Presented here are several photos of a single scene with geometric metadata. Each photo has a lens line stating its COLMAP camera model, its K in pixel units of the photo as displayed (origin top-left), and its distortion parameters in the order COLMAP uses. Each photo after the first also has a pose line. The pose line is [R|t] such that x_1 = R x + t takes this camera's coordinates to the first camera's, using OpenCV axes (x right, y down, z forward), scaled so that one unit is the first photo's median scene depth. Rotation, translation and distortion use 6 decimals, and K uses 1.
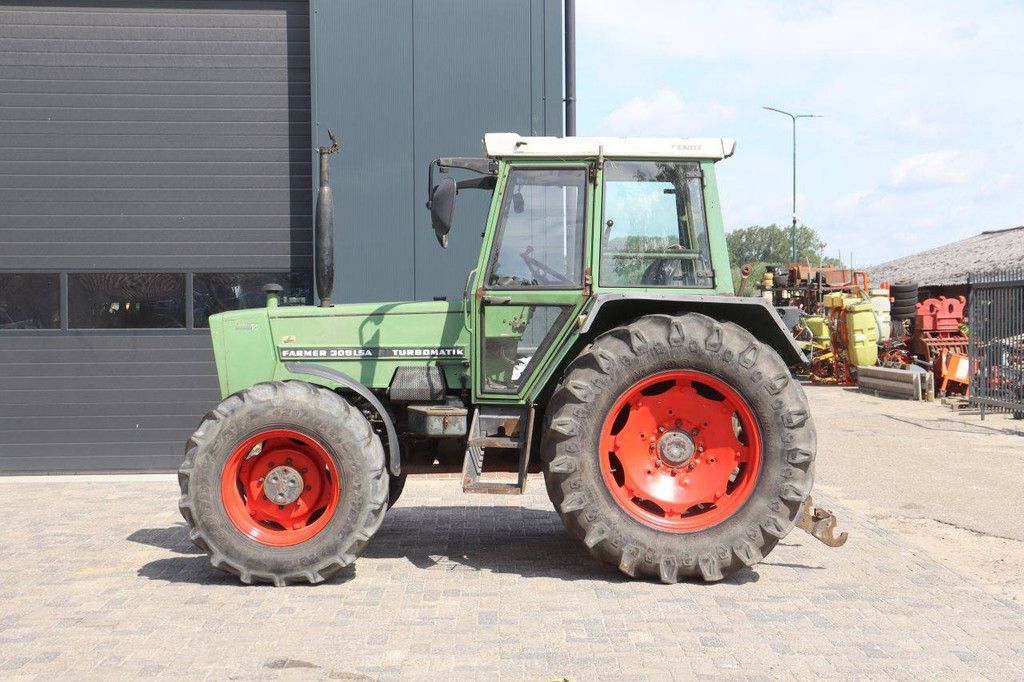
lens RADIAL K [[1550.3, 0, 505.9], [0, 1550.3, 332.6], [0, 0, 1]] dist [0.098275, 0.000000]
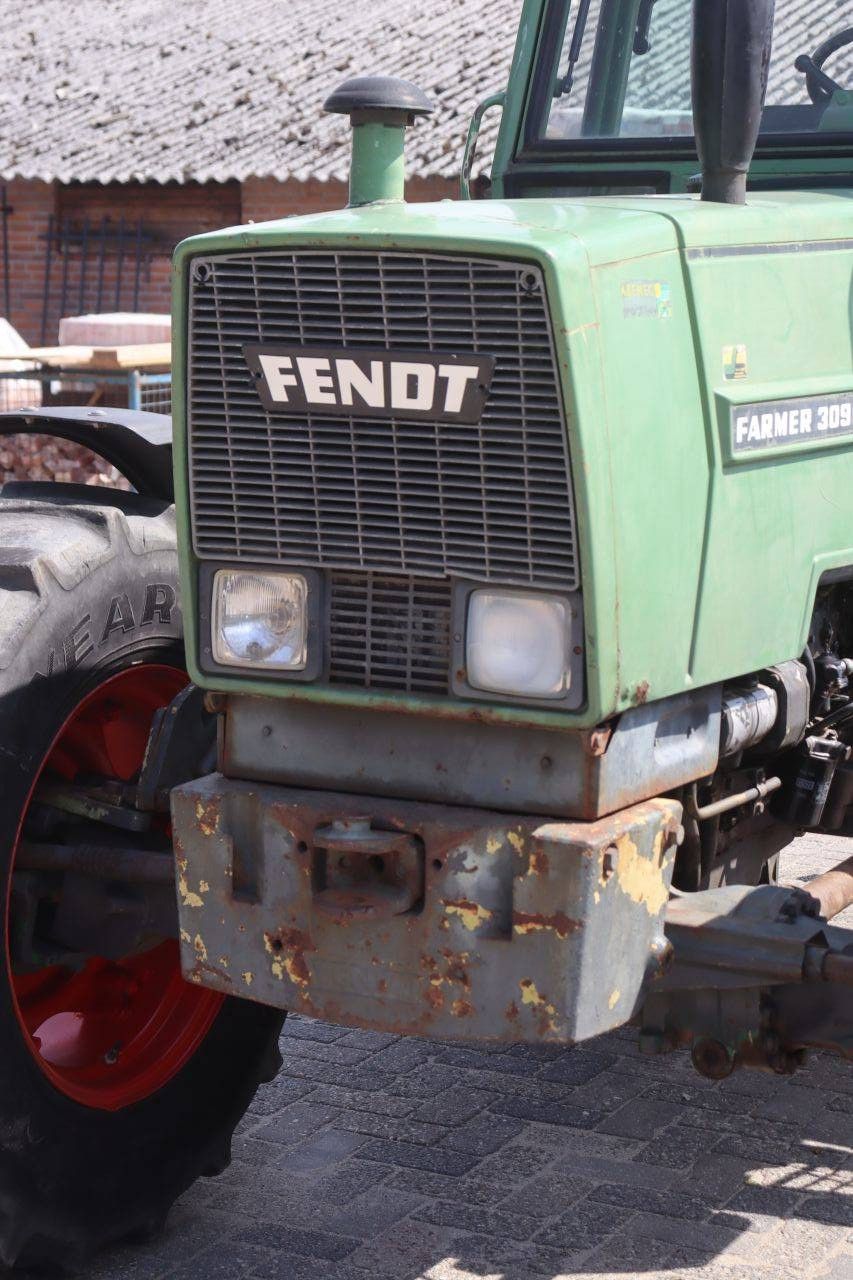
lens RADIAL K [[2625.0, 0, 382.1], [0, 2625.0, 643.1], [0, 0, 1]] dist [0.345648, 0.000000]
pose [[0.468934, -0.113533, 0.875906, -0.508939], [0.003025, 0.991905, 0.126949, -0.003460], [-0.883228, -0.056881, 0.465482, 0.935456]]
